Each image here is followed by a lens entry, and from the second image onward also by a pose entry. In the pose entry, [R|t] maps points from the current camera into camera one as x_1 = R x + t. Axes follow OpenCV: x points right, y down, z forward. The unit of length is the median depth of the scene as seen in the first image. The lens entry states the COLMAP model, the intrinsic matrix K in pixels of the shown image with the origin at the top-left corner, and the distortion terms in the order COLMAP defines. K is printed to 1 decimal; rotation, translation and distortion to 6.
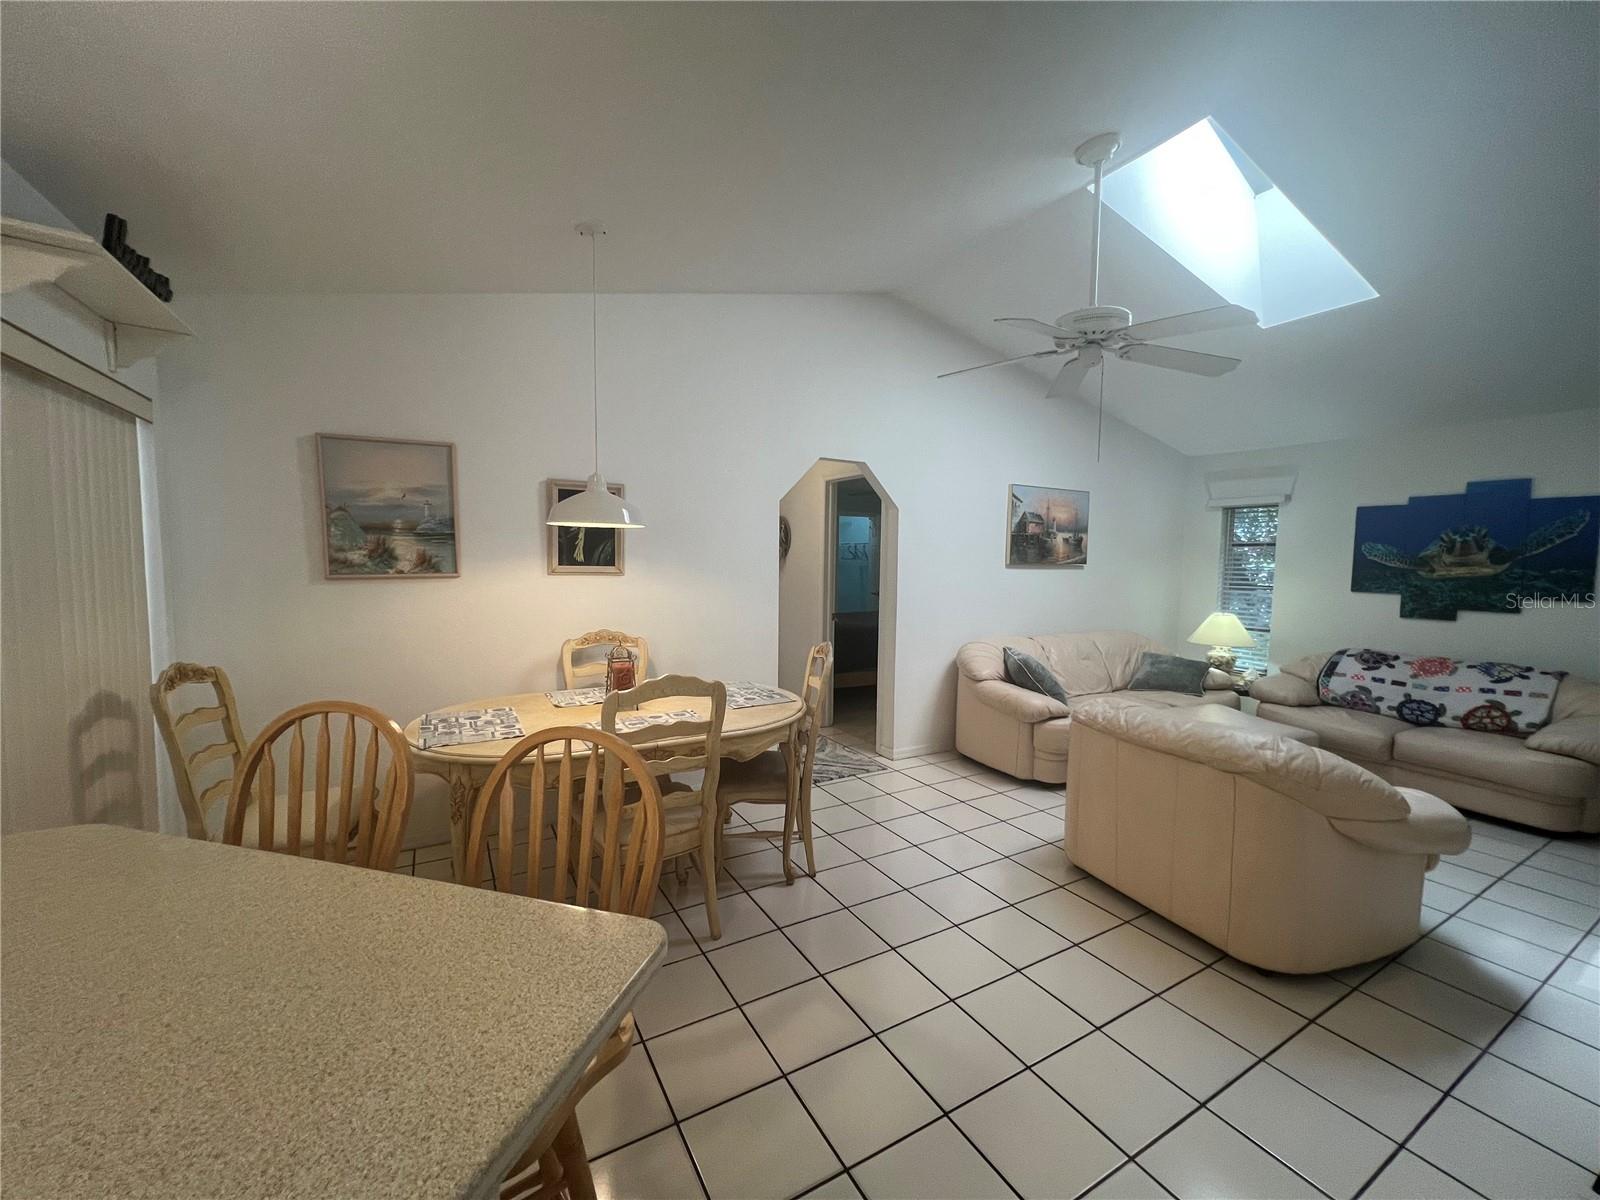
lens RADIAL K [[637.3, 0, 806.1], [0, 637.3, 607.0], [0, 0, 1]] dist [-0.000850, 0.000393]
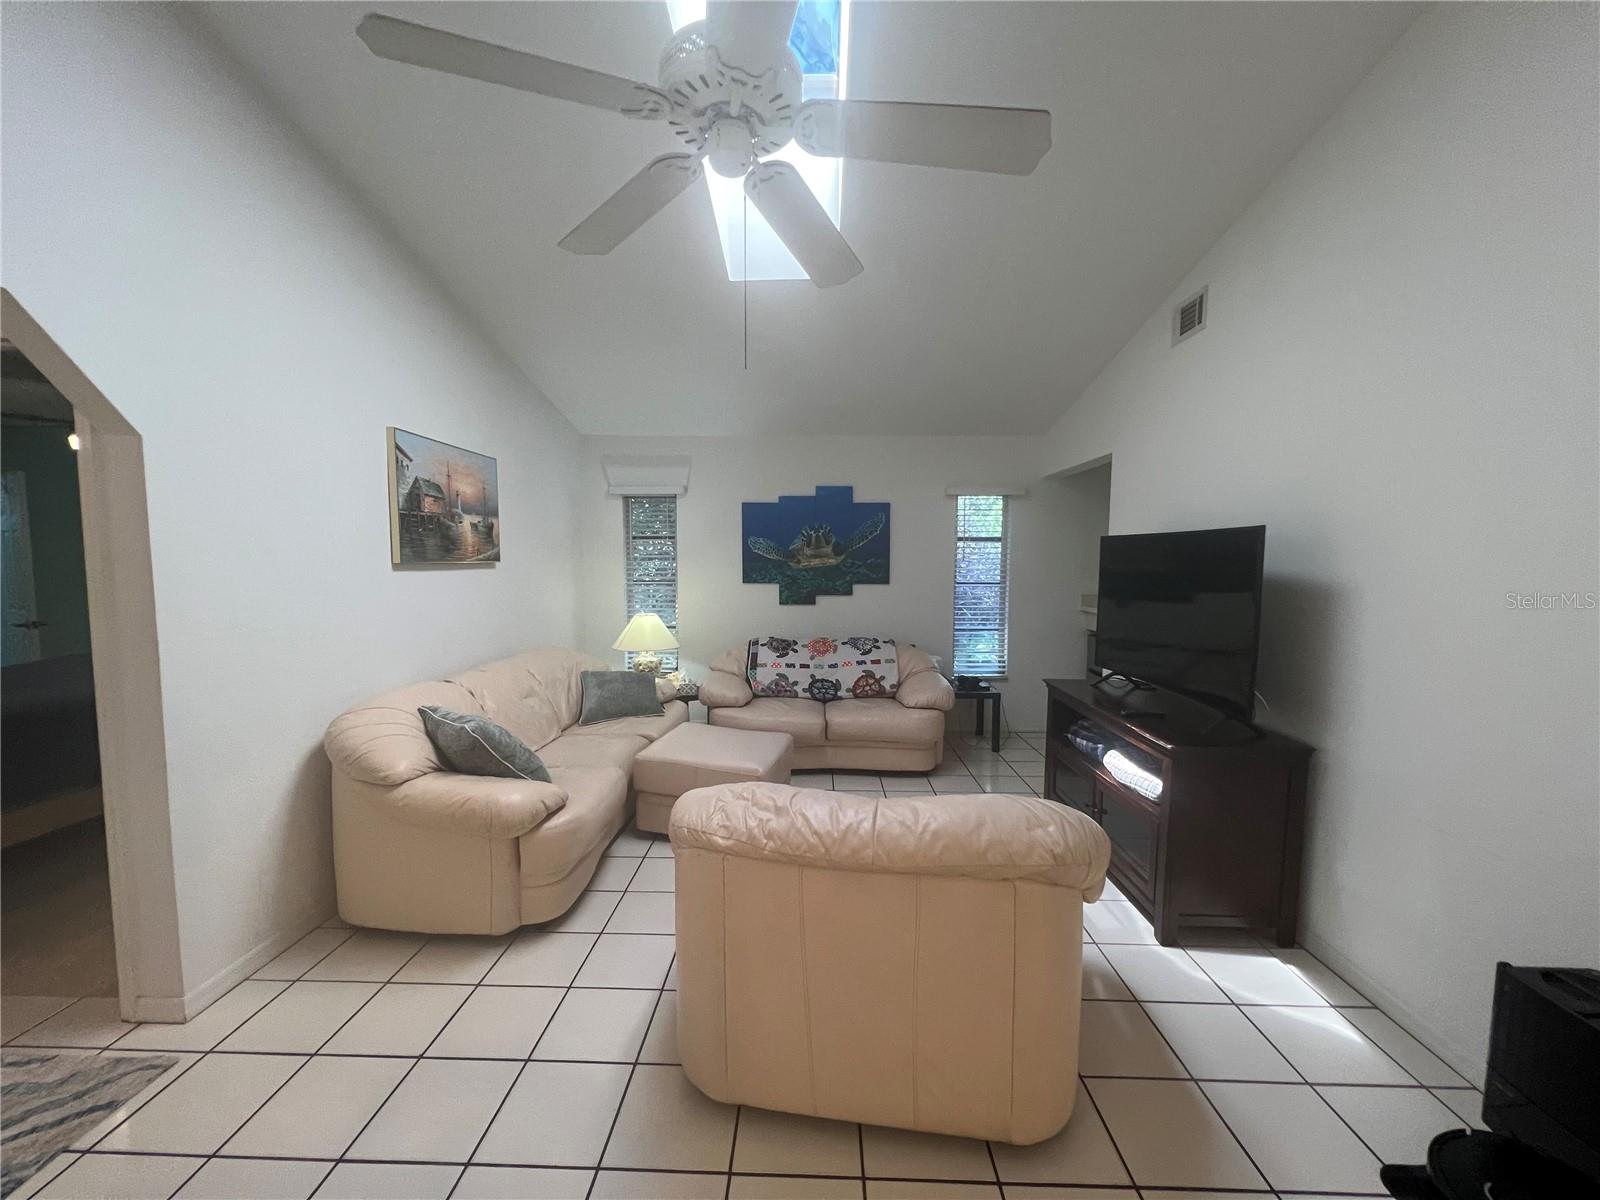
lens RADIAL K [[637.3, 0, 797.6], [0, 637.3, 605.2], [0, 0, 1]] dist [-0.000850, 0.000393]
pose [[0.528278, -0.074944, 0.845757, 0.010943], [0.069841, 0.996557, 0.044683, -0.031761], [-0.846194, 0.035464, 0.531694, 0.408690]]
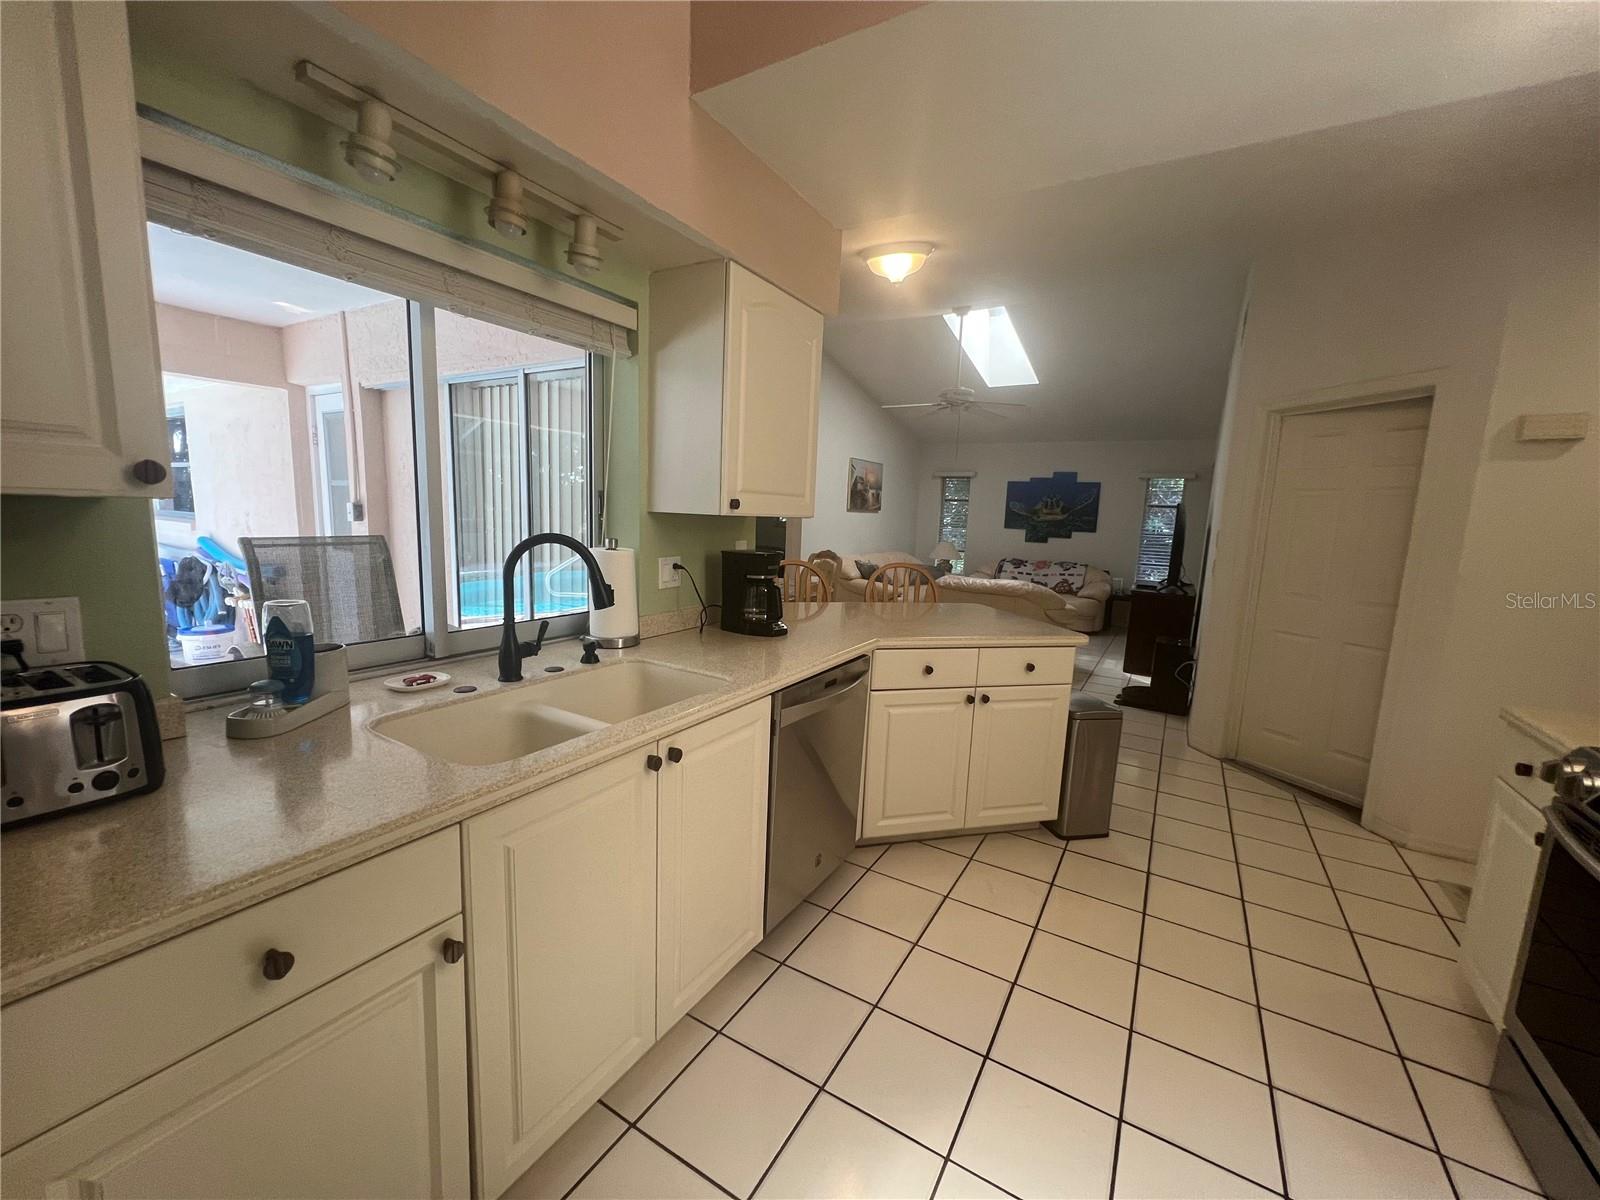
lens RADIAL K [[637.3, 0, 796.0], [0, 637.3, 606.1], [0, 0, 1]] dist [-0.000850, 0.000393]
pose [[0.880690, -0.050028, 0.471044, -0.613808], [0.009761, 0.996113, 0.087545, 0.037262], [-0.473593, -0.072503, 0.877755, -0.383588]]
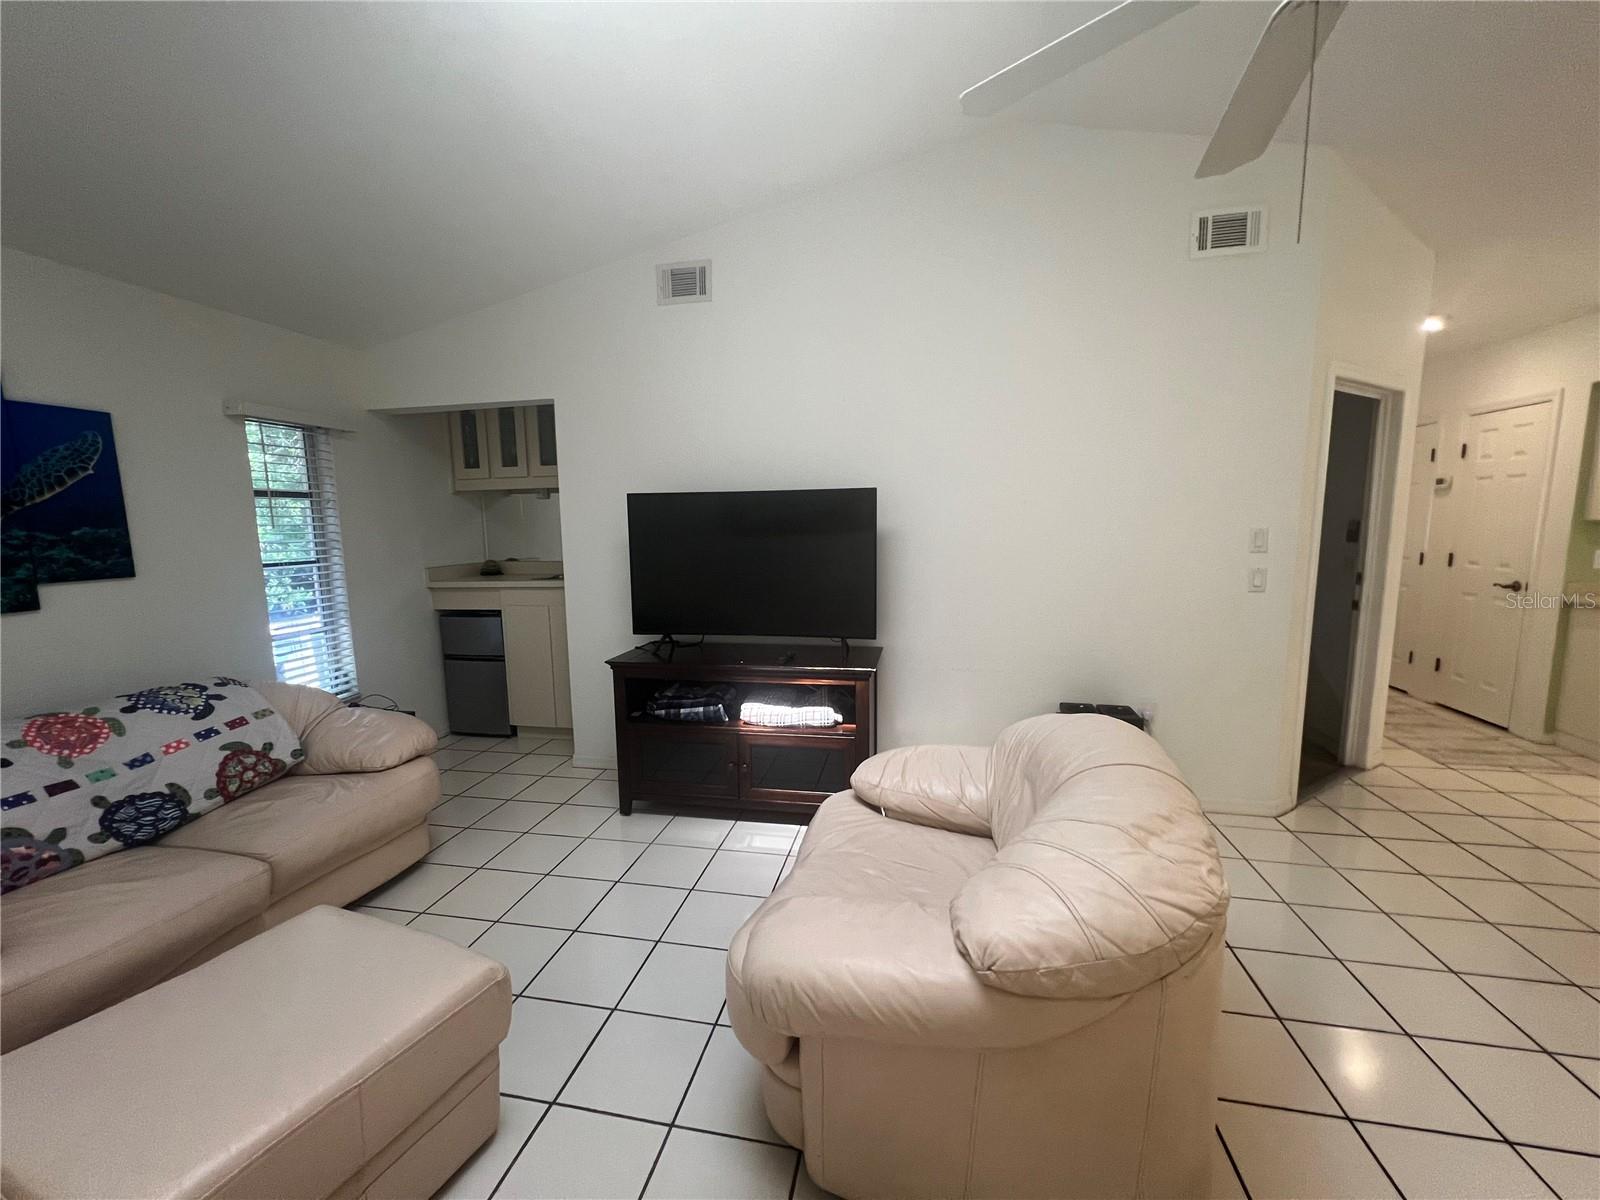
lens RADIAL K [[637.3, 0, 799.2], [0, 637.3, 606.6], [0, 0, 1]] dist [-0.000850, 0.000393]
pose [[-0.745006, -0.088574, 0.661151, 0.242681], [0.059771, 0.978294, 0.198414, -0.060459], [-0.664374, 0.187338, -0.723541, 0.911586]]
